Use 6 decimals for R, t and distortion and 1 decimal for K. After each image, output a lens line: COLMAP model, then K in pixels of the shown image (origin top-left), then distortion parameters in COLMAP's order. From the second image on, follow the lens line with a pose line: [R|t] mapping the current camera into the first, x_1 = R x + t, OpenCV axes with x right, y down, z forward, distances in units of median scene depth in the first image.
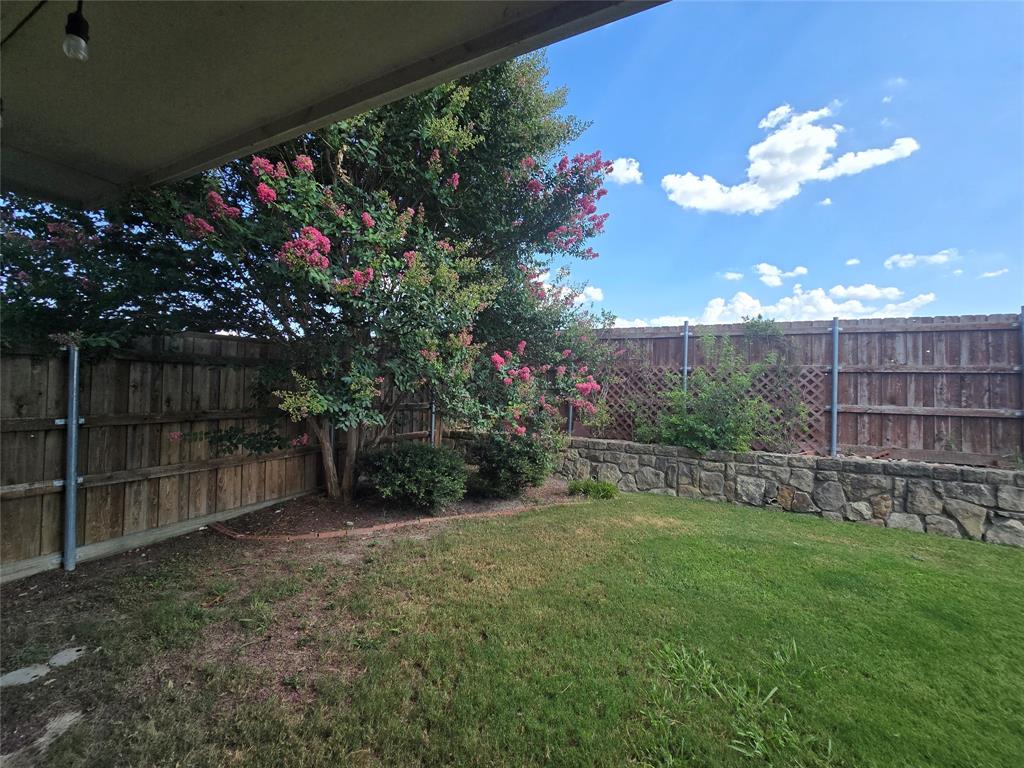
lens RADIAL K [[418.7, 0, 512.7], [0, 418.7, 383.6], [0, 0, 1]] dist [-0.003650, 0.000984]
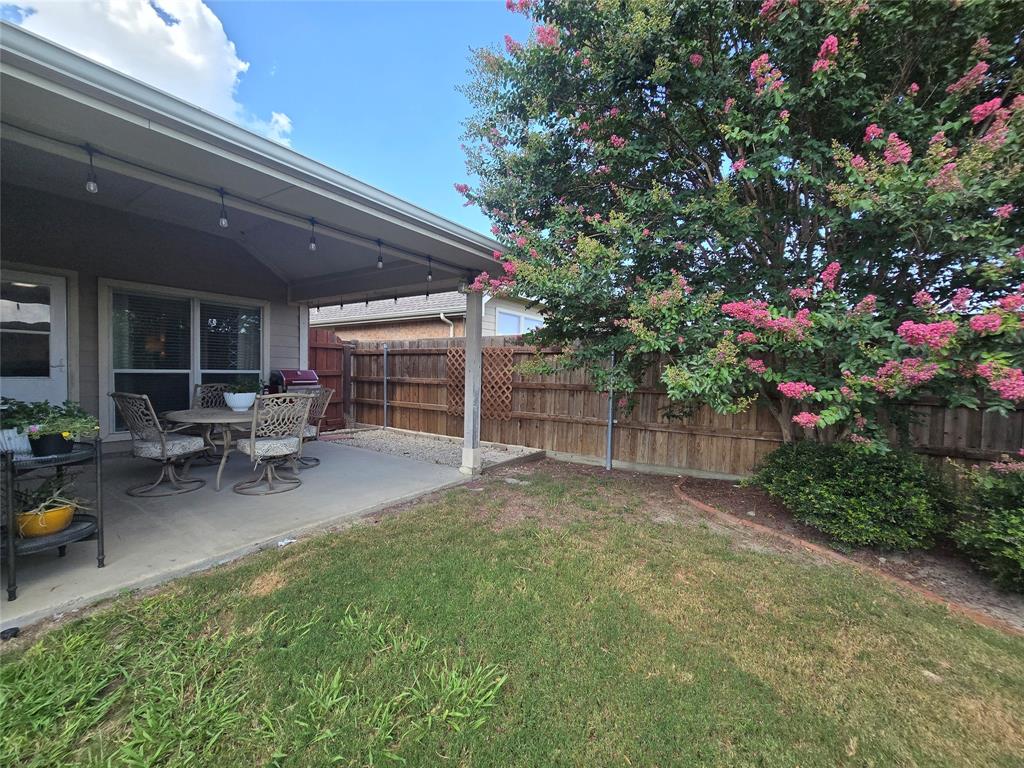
lens RADIAL K [[418.7, 0, 512.7], [0, 418.7, 383.6], [0, 0, 1]] dist [-0.003650, 0.000984]
pose [[-0.119200, 0.003770, -0.992863, 0.464686], [-0.013177, 0.999899, 0.005379, 0.040762], [0.992783, 0.013724, -0.119138, 0.468522]]
